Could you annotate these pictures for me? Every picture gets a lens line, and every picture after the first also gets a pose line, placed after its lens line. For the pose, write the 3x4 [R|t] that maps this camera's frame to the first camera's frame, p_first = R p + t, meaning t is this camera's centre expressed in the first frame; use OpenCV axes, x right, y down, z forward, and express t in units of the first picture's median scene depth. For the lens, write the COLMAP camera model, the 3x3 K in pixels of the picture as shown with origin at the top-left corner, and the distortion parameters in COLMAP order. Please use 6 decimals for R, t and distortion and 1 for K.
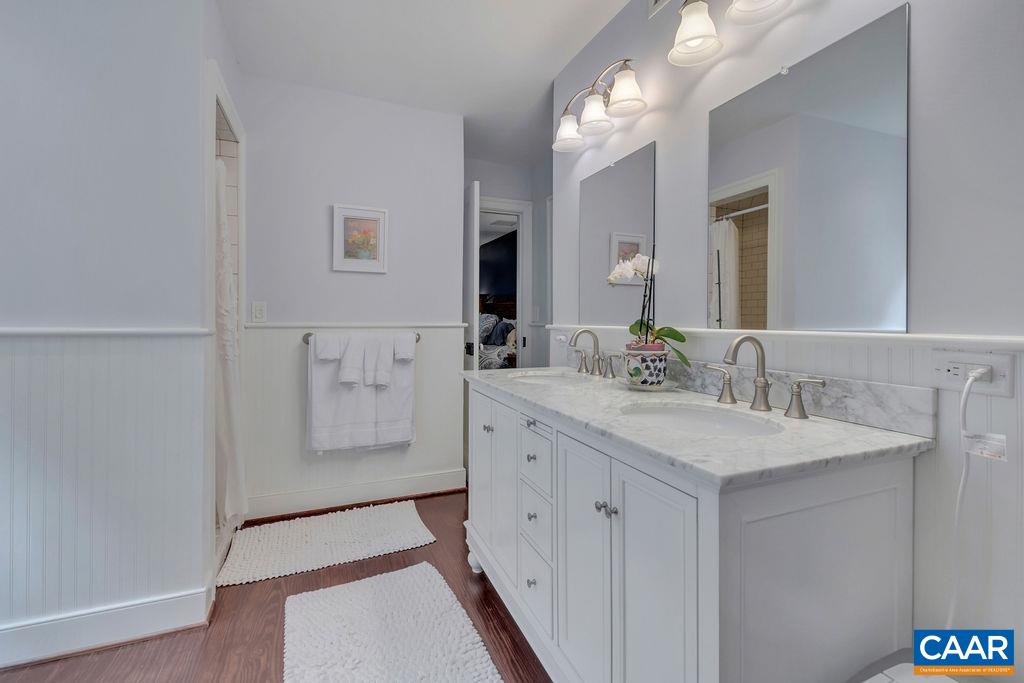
lens RADIAL K [[453.9, 0, 512.8], [0, 453.9, 337.5], [0, 0, 1]] dist [0.001285, -0.000039]
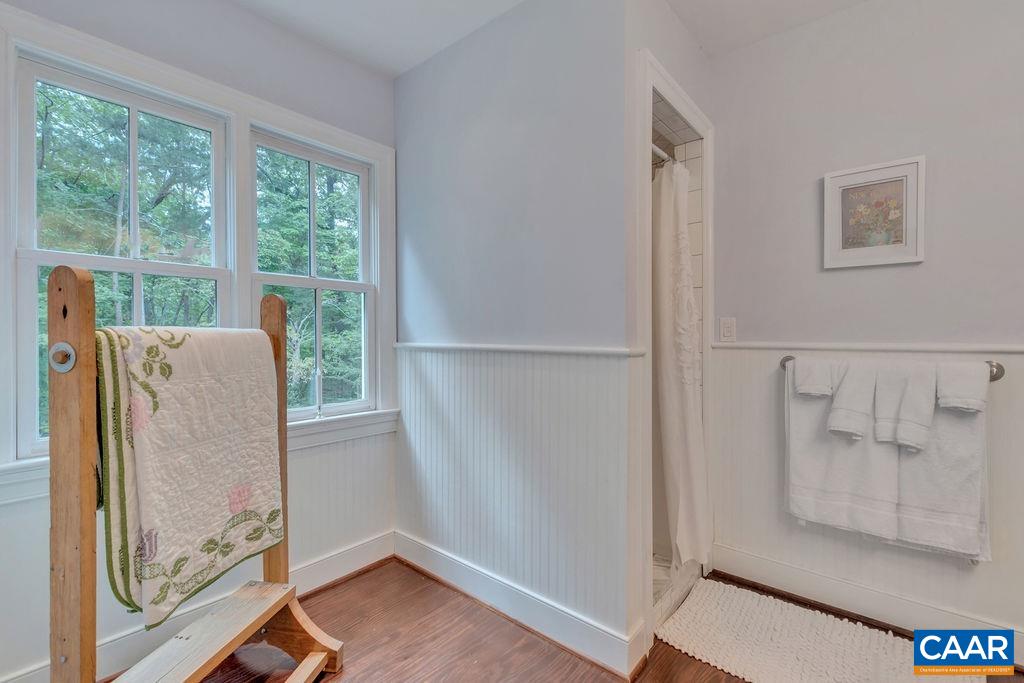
lens RADIAL K [[453.9, 0, 512.8], [0, 453.9, 337.5], [0, 0, 1]] dist [0.001285, -0.000039]
pose [[0.458355, -0.001839, -0.888767, 0.009898], [-0.035719, 0.999152, -0.020489, -0.009634], [0.888051, 0.041137, 0.457901, 0.248972]]
